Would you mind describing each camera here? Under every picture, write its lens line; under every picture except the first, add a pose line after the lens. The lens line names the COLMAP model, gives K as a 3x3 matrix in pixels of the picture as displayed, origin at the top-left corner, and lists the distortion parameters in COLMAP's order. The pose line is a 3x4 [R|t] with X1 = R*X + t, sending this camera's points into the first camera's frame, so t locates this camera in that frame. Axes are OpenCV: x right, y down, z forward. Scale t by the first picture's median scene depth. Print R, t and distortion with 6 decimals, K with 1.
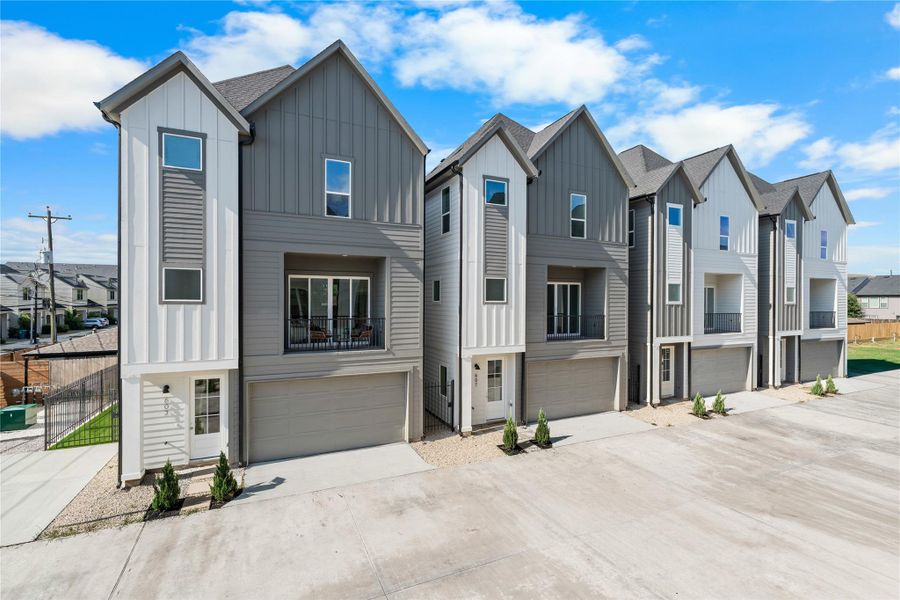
lens RADIAL K [[430.5, 0, 450.8], [0, 430.5, 315.2], [0, 0, 1]] dist [0.000287, 0.000237]
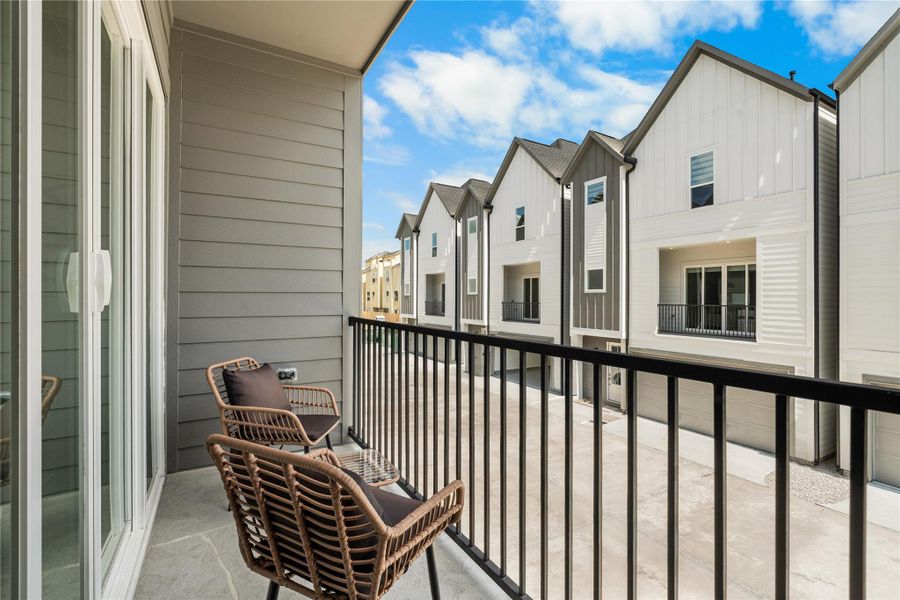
lens RADIAL K [[404.7, 0, 450.0], [0, 404.7, 300.0], [0, 0, 1]] dist [-0.001671, 0.000458]
pose [[0.095531, 0.005983, -0.995409, 1.388283], [-0.008219, 0.999953, 0.005221, -0.012861], [0.995393, 0.007683, 0.095575, 0.659774]]
